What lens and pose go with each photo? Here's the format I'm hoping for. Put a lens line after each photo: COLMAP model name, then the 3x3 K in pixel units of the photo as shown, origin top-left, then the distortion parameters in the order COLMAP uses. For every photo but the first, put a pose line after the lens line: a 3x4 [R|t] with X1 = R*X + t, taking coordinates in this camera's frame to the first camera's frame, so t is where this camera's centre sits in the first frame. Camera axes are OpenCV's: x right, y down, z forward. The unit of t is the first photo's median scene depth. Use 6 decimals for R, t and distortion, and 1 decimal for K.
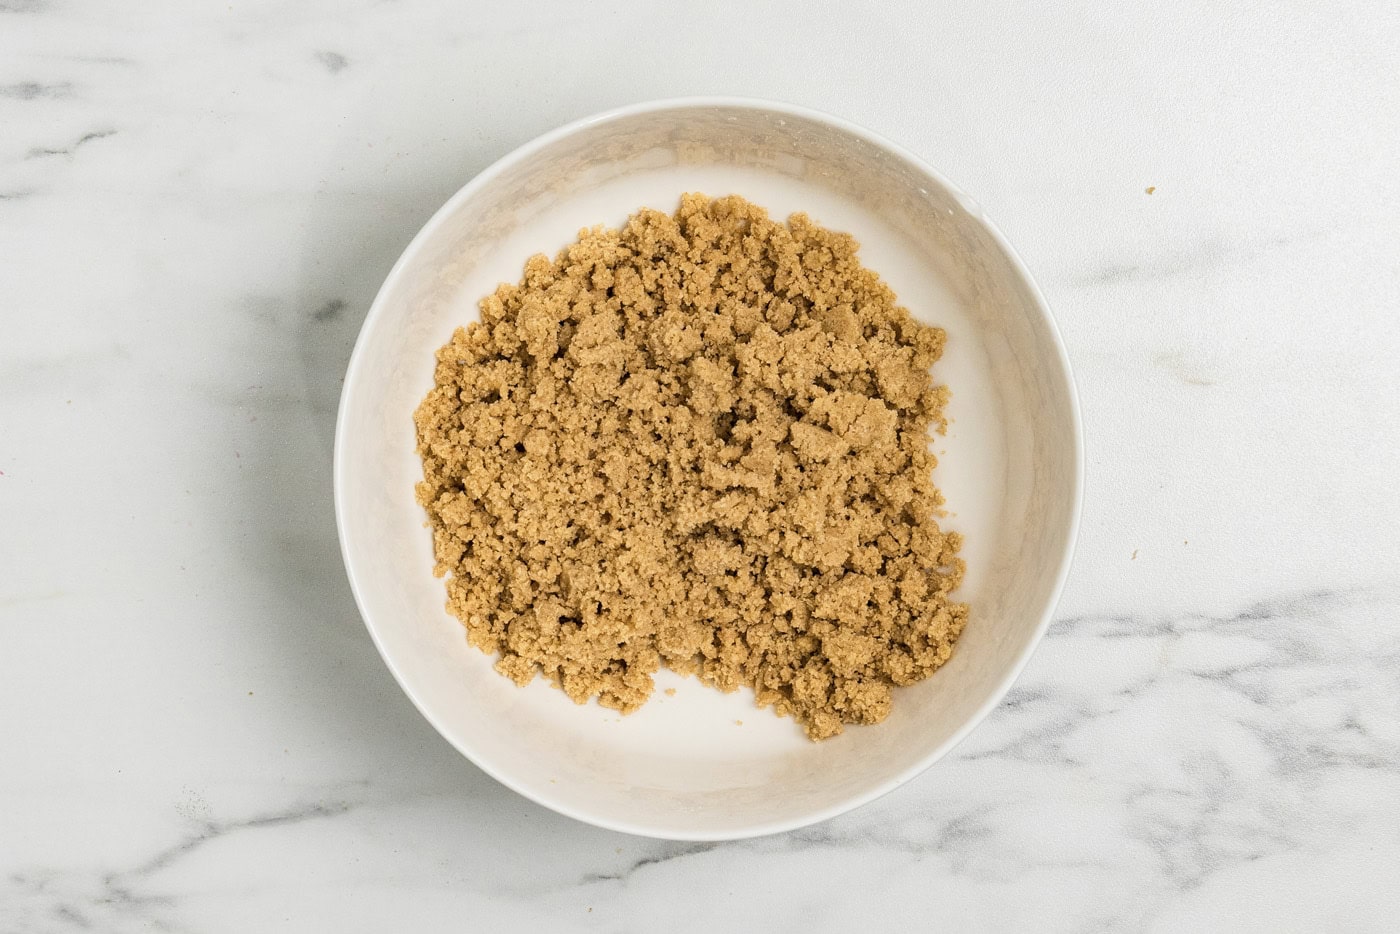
lens RADIAL K [[3078.3, 0, 701.7], [0, 3078.3, 469.9], [0, 0, 1]] dist [-0.187415, 0.000000]
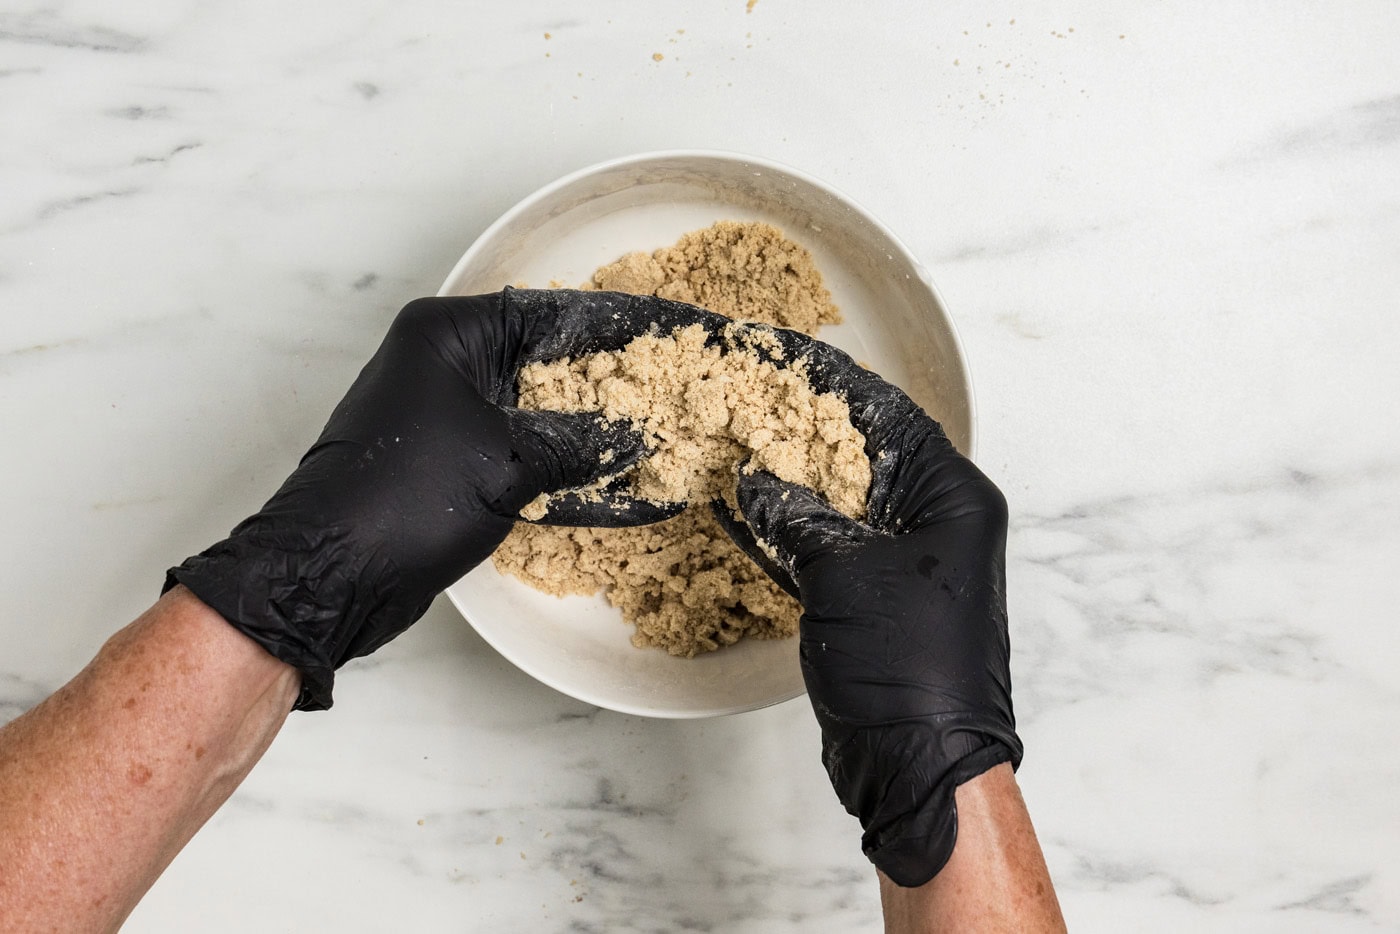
lens RADIAL K [[3078.3, 0, 699.8], [0, 3078.3, 459.5], [0, 0, 1]] dist [-0.187415, 0.000000]
pose [[0.999883, -0.000074, 0.015273, 0.000934], [-0.000222, 0.999812, 0.019376, -0.001587], [-0.015271, -0.019377, 0.999696, -0.308195]]
